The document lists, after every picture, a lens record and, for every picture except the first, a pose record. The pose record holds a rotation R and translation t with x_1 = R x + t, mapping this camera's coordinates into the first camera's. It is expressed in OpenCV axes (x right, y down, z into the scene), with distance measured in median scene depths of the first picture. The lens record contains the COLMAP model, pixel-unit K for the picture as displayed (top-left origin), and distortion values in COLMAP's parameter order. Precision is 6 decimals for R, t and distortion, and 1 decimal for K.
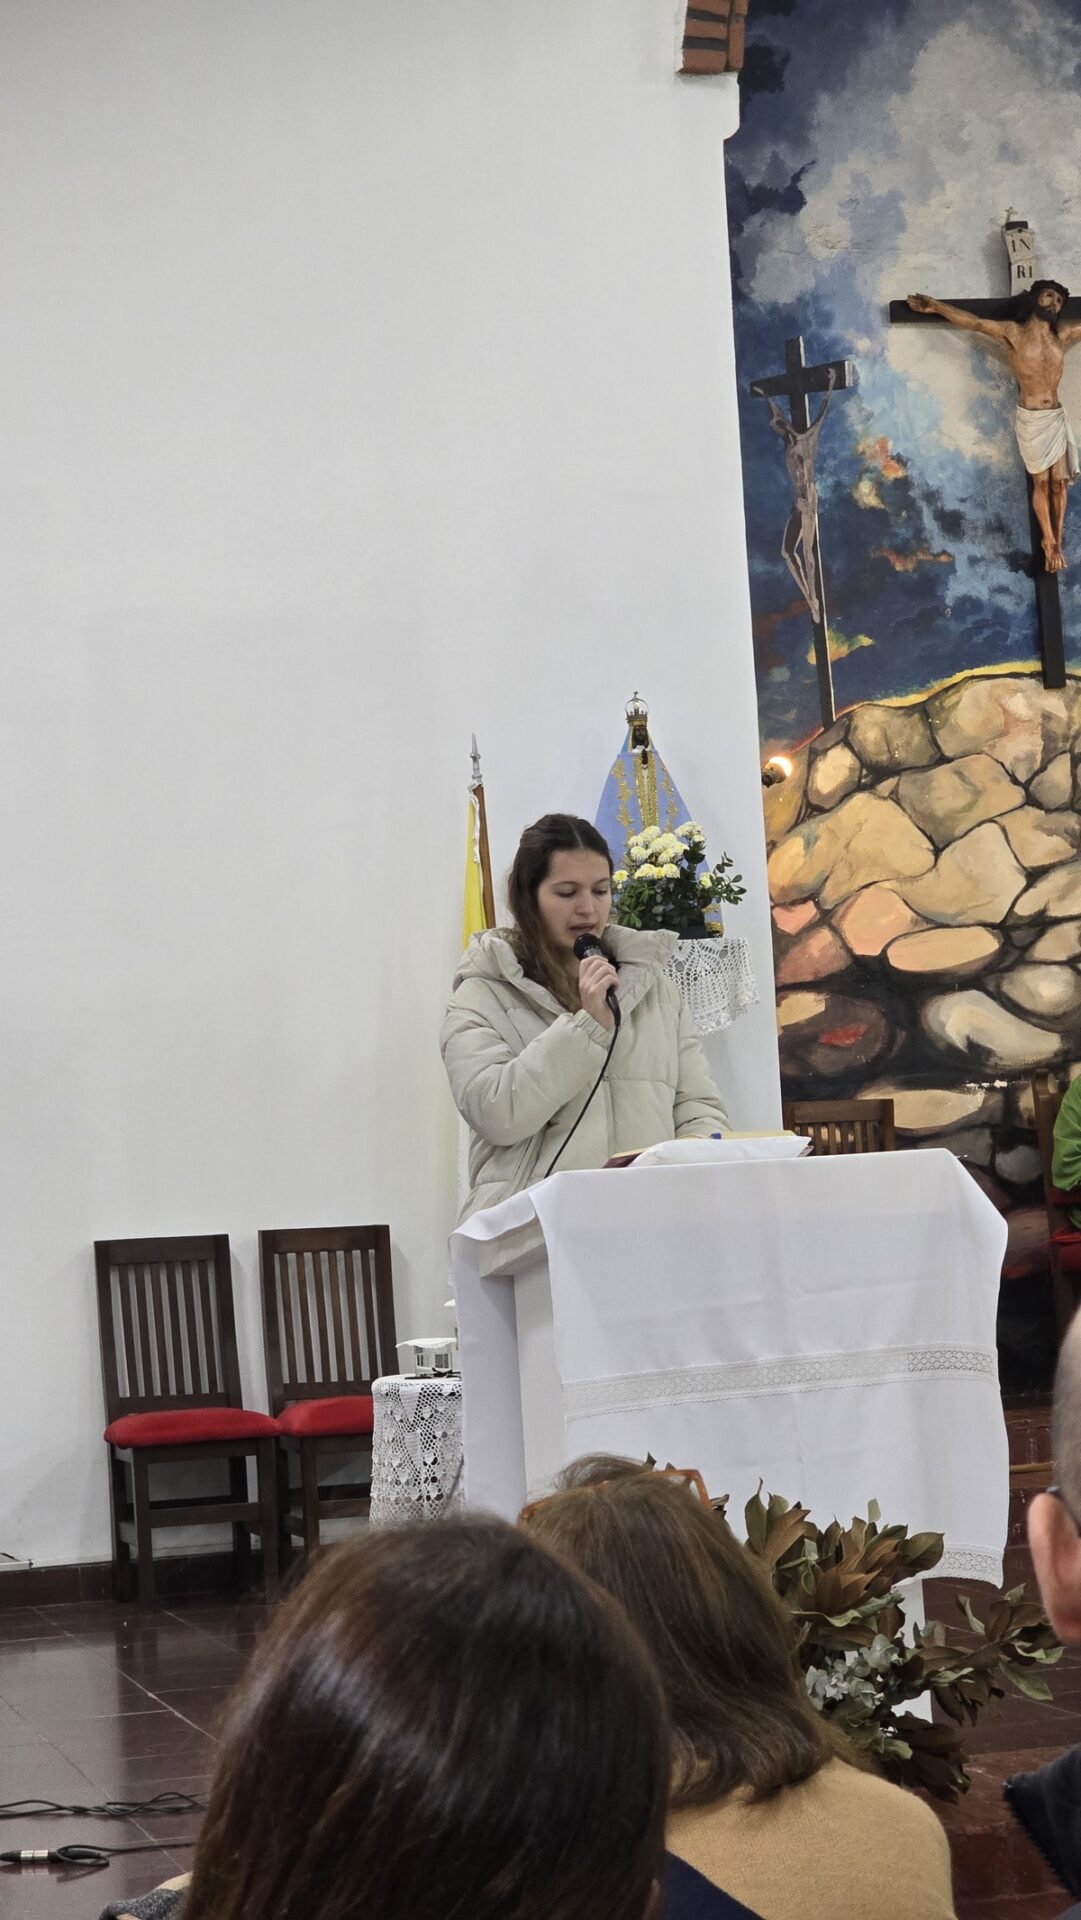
lens RADIAL K [[3745.6, 0, 516.3], [0, 3745.6, 1000.2], [0, 0, 1]] dist [-0.011343, 0.000000]
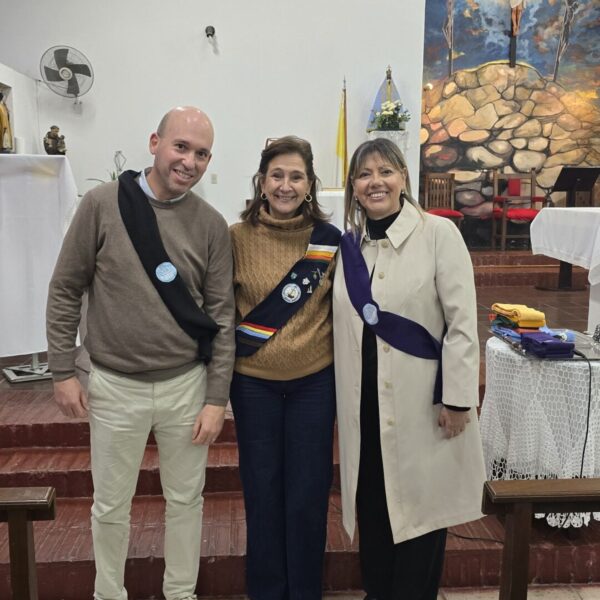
lens RADIAL K [[722.6, 0, 283.5], [0, 722.6, 308.1], [0, 0, 1]] dist [0.041164, 0.000000]
pose [[0.975251, 0.090107, -0.201908, 0.088424], [-0.041759, 0.971820, 0.231997, -0.006111], [0.217122, -0.217824, 0.951531, 0.174470]]
